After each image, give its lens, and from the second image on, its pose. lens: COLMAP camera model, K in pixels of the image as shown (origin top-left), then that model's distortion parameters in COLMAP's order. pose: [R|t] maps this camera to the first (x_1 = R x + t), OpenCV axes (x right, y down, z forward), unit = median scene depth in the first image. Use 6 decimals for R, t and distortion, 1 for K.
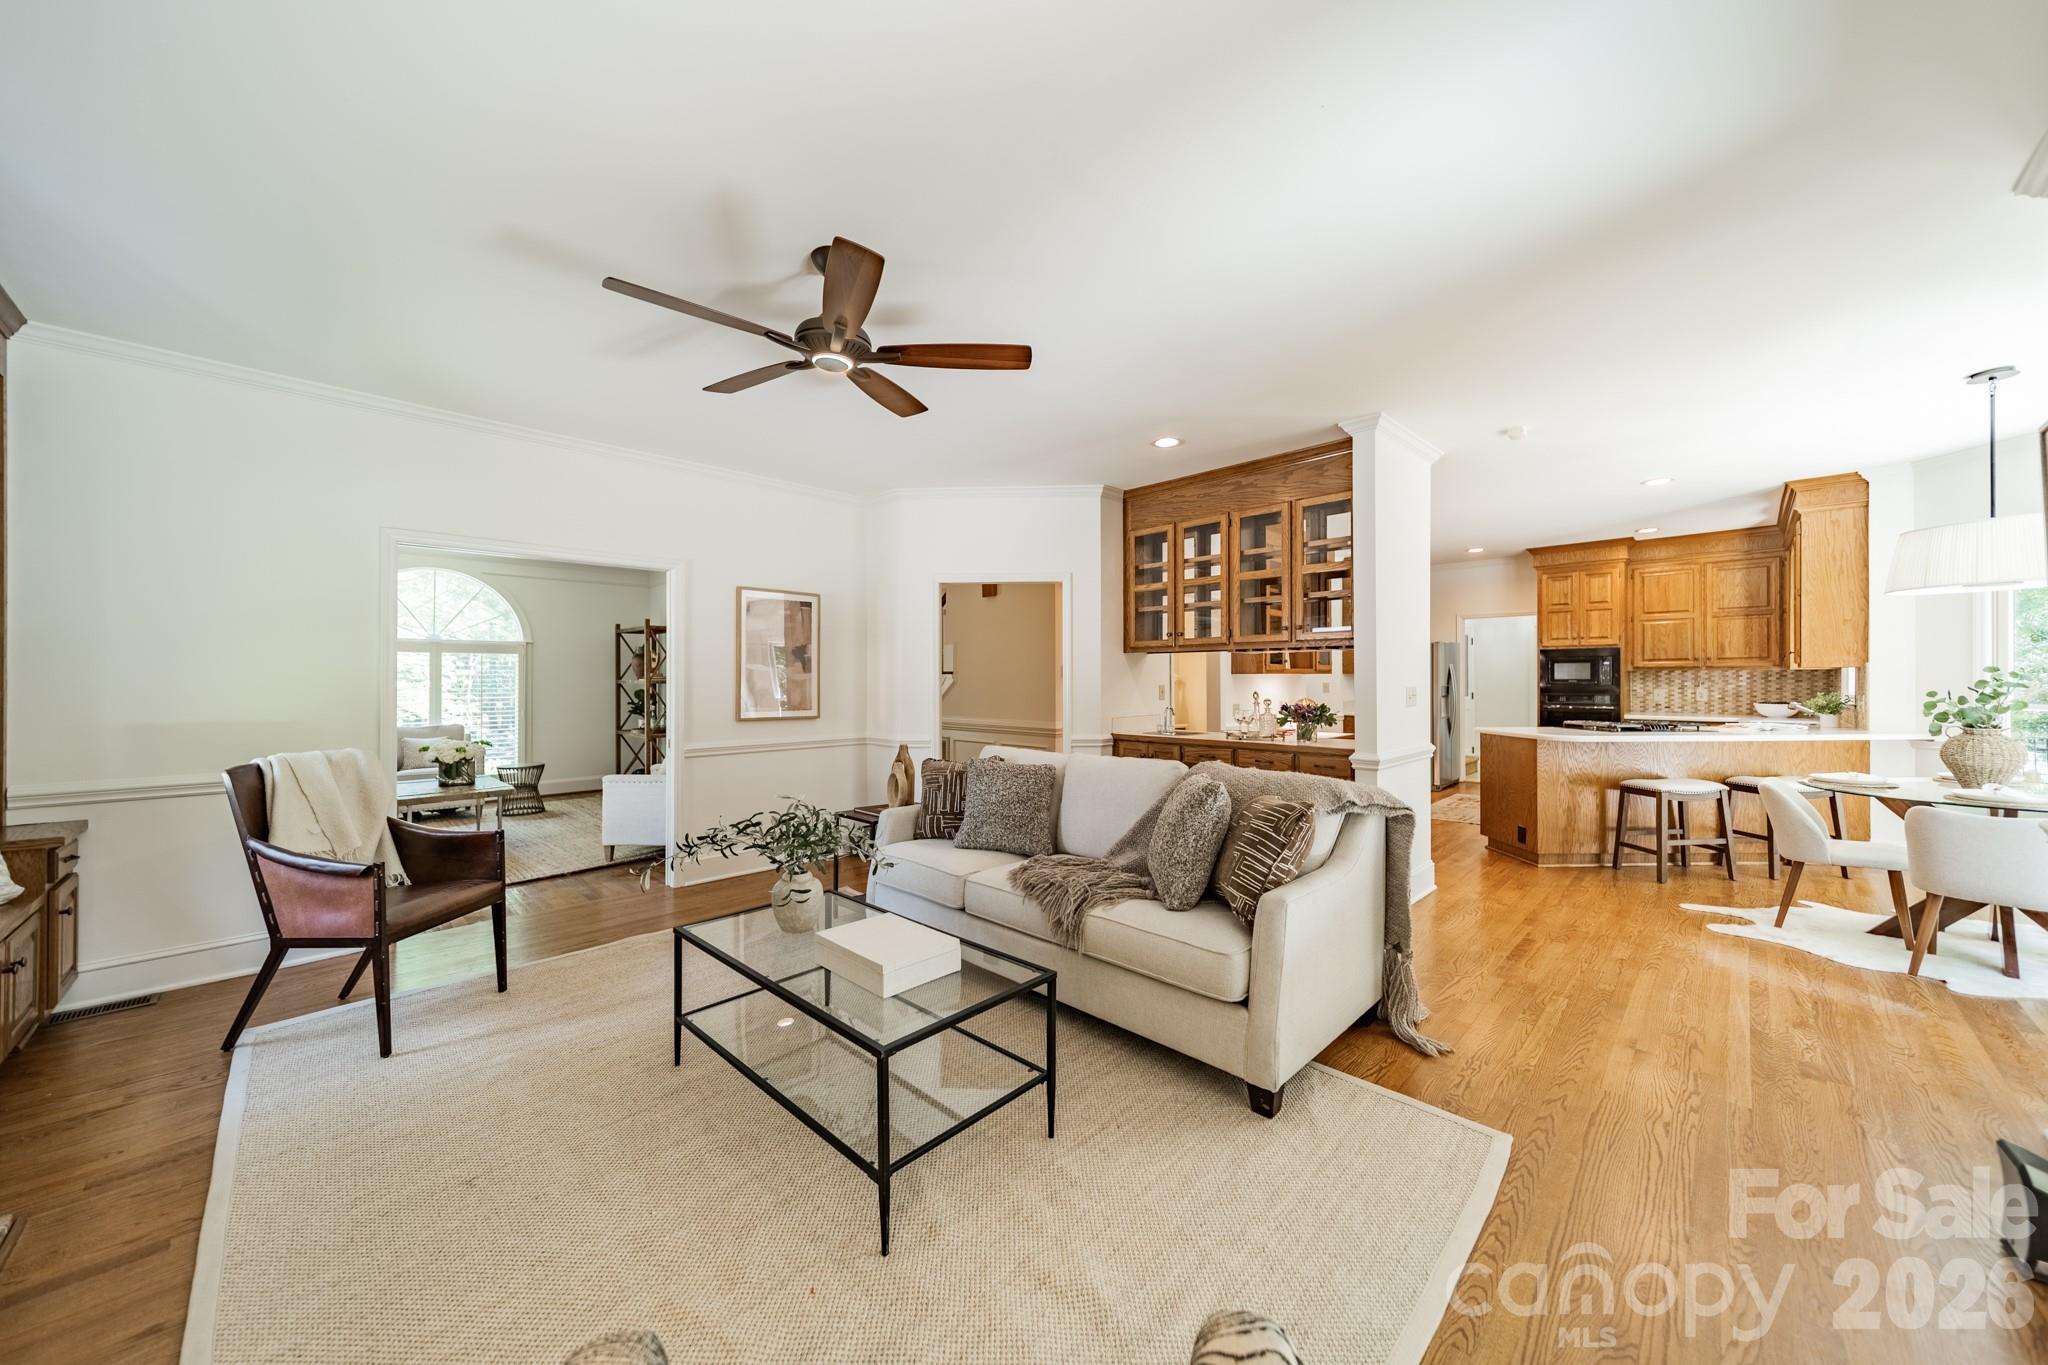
lens RADIAL K [[718.2, 0, 1027.1], [0, 718.2, 679.1], [0, 0, 1]] dist [0.007444, 0.000253]
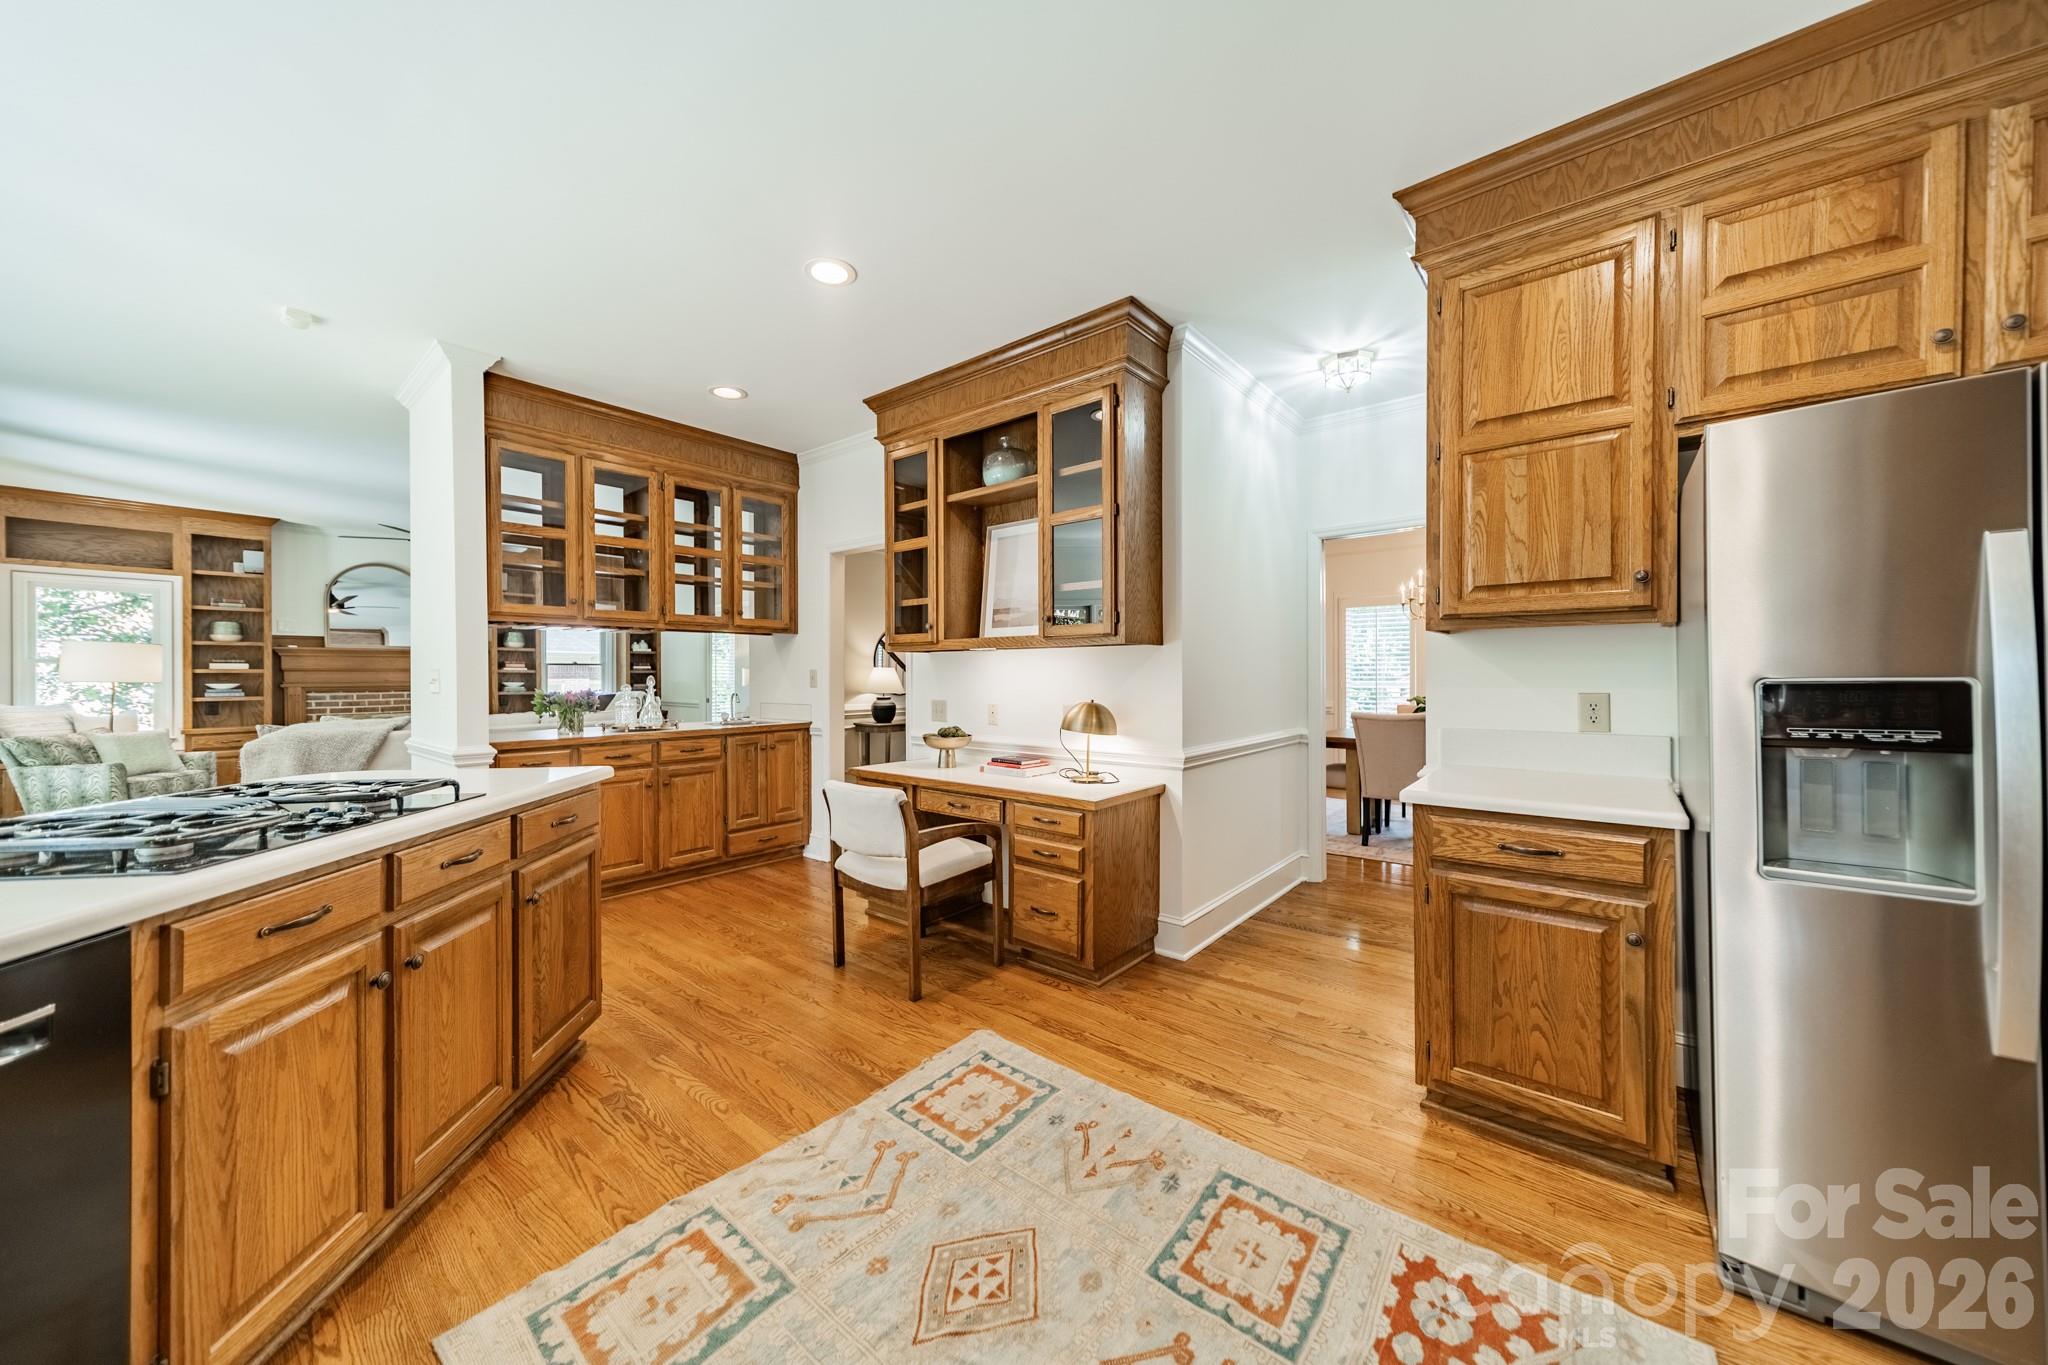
lens RADIAL K [[718.2, 0, 1027.1], [0, 718.2, 679.1], [0, 0, 1]] dist [0.007444, 0.000253]
pose [[0.097305, 0.010746, -0.995197, 0.826355], [0.001184, 0.999940, 0.010913, 0.007836], [0.995254, -0.002240, 0.097287, 0.922845]]
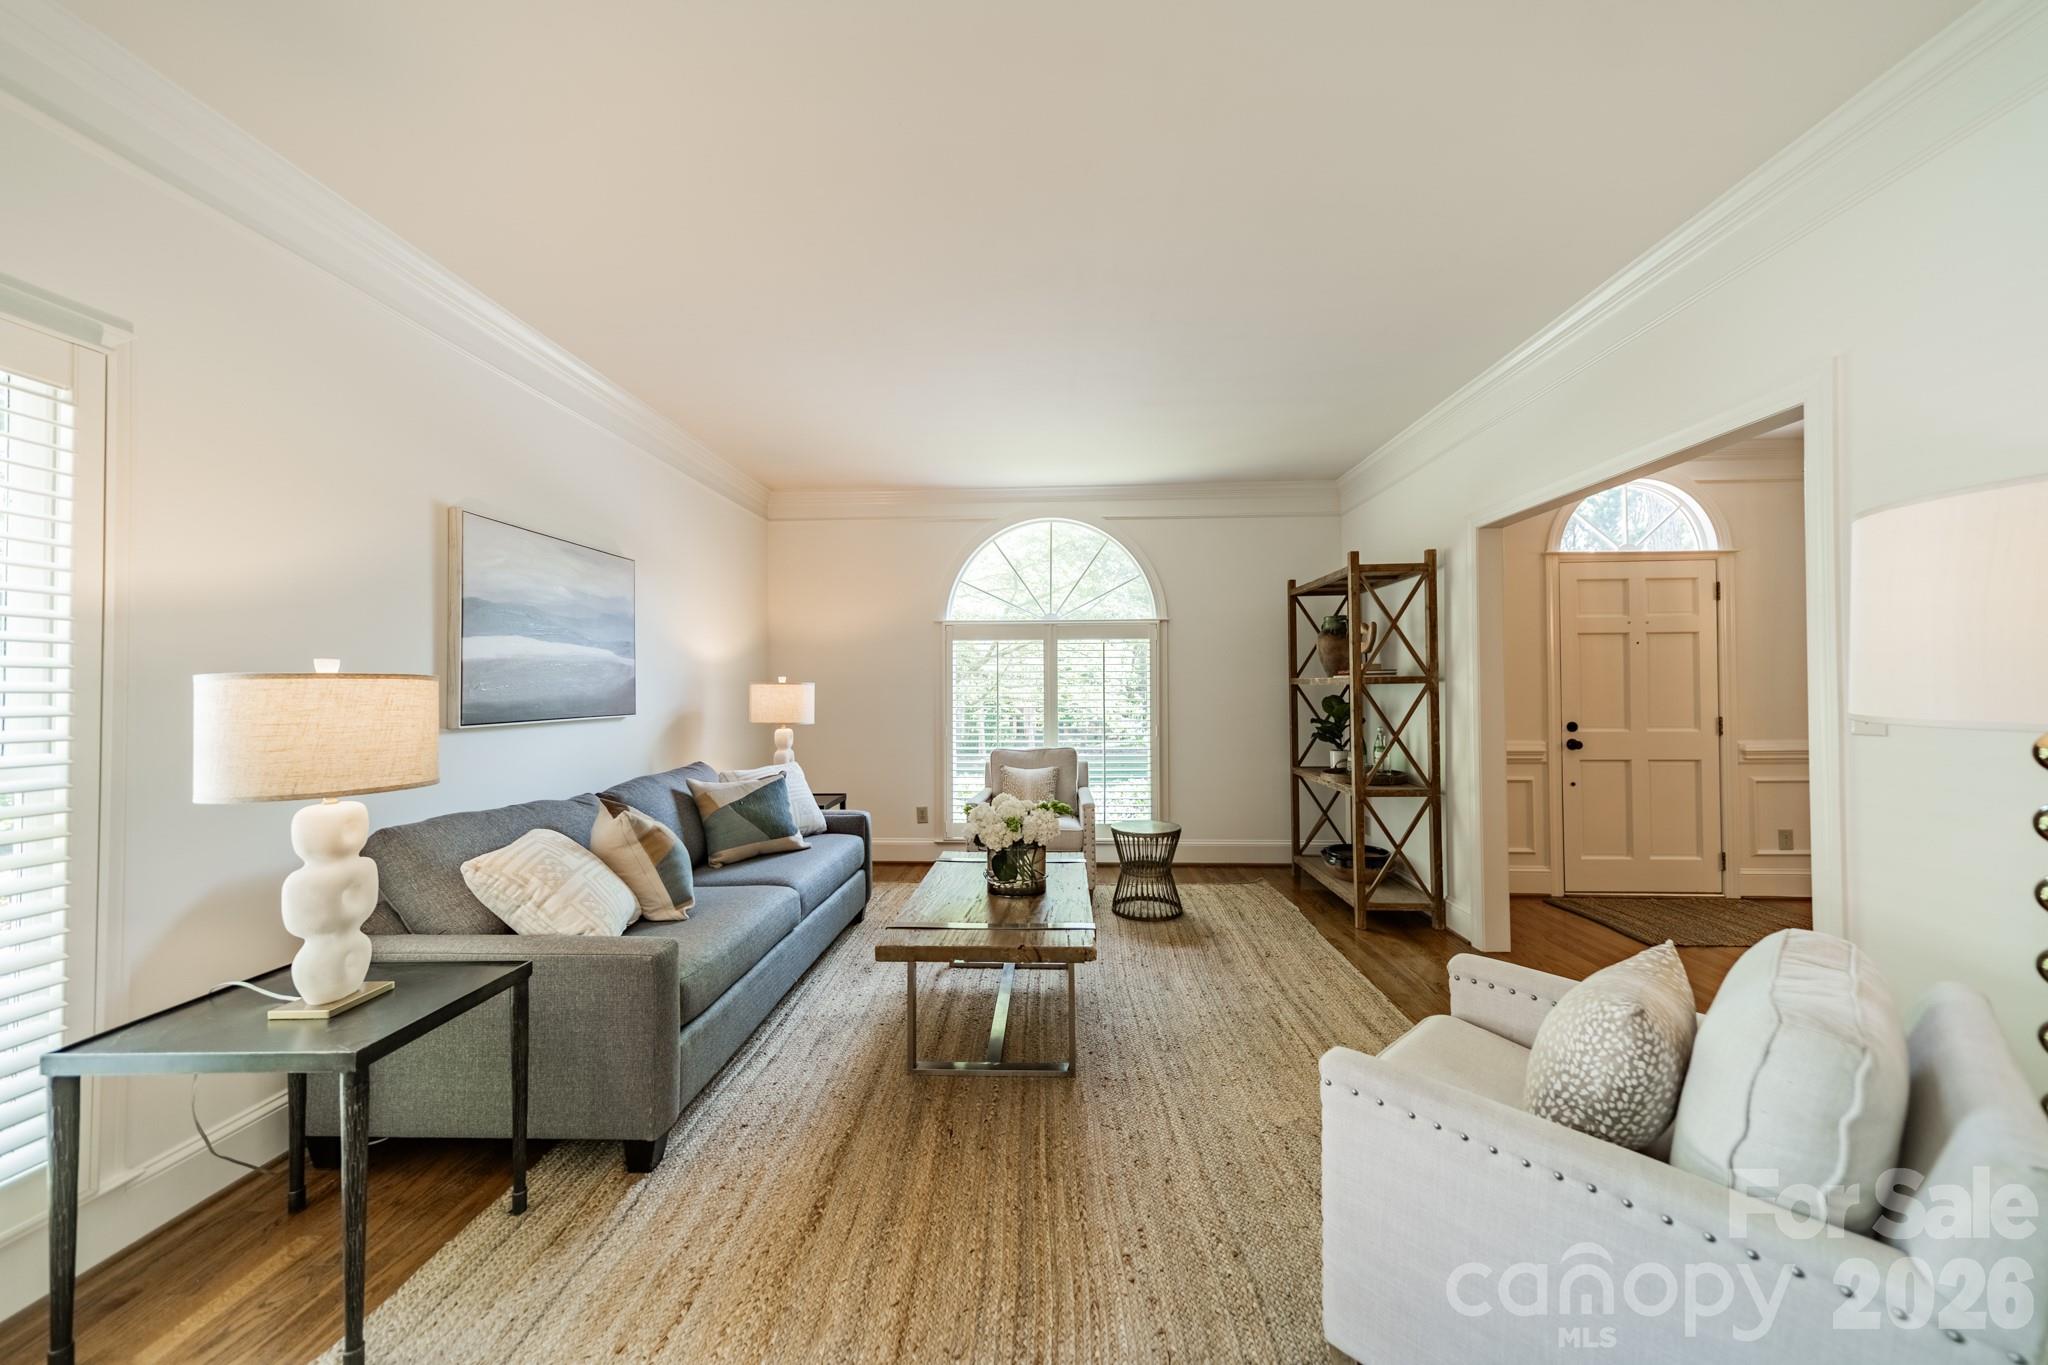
lens RADIAL K [[701.1, 0, 1026.3], [0, 701.1, 674.5], [0, 0, 1]] dist [0.001411, 0.000090]
pose [[0.674709, -0.012242, -0.737982, -0.350798], [0.002674, 0.999896, -0.014142, 0.006210], [0.738079, 0.007568, 0.674672, 0.547180]]
